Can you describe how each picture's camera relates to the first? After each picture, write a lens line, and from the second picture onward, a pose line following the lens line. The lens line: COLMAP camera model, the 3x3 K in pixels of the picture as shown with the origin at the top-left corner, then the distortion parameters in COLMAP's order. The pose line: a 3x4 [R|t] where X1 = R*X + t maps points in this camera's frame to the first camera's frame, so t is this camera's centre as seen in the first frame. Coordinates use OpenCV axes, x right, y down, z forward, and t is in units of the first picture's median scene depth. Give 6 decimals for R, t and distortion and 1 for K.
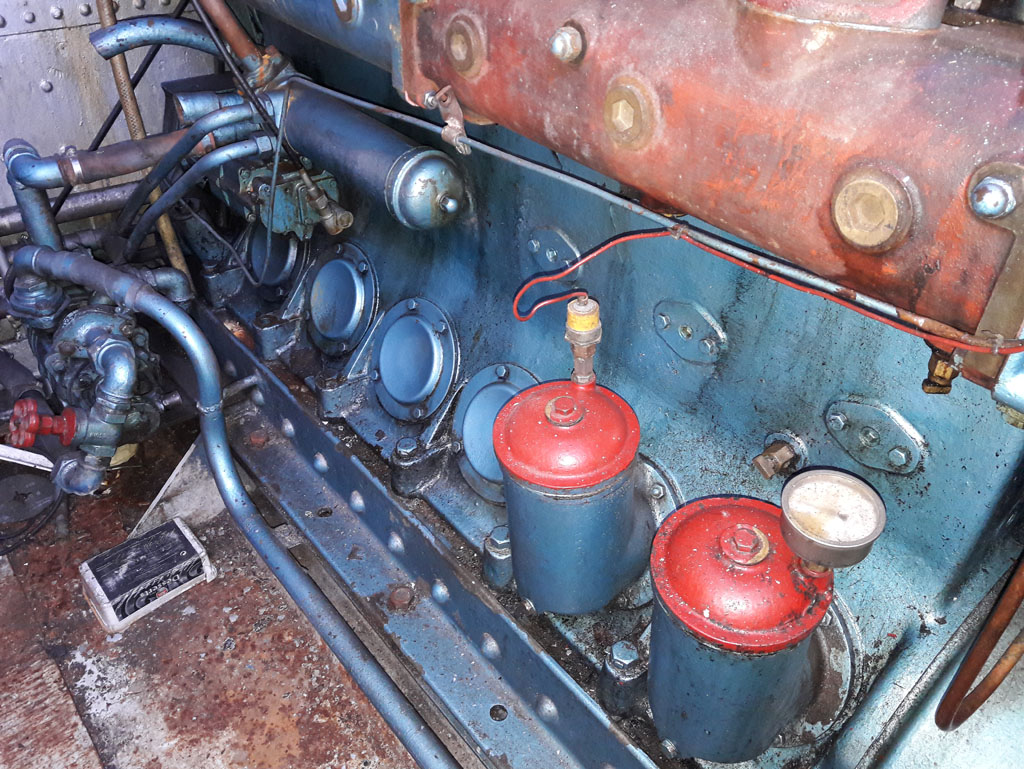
lens RADIAL K [[851.2, 0, 512.0], [0, 851.2, 384.5], [0, 0, 1]] dist [-0.025222, -0.000078]
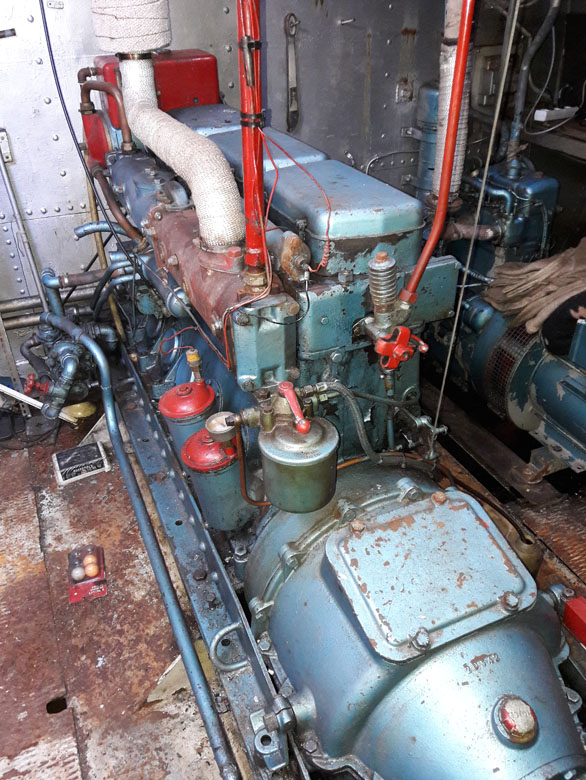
lens RADIAL K [[648.4, 0, 293.0], [0, 648.4, 390.0], [0, 0, 1]] dist [-0.025222, -0.000078]
pose [[0.959857, 0.102787, -0.260979, 0.558357], [-0.117815, 0.992123, -0.042566, 0.046135], [0.254548, 0.071605, 0.964406, -0.525892]]
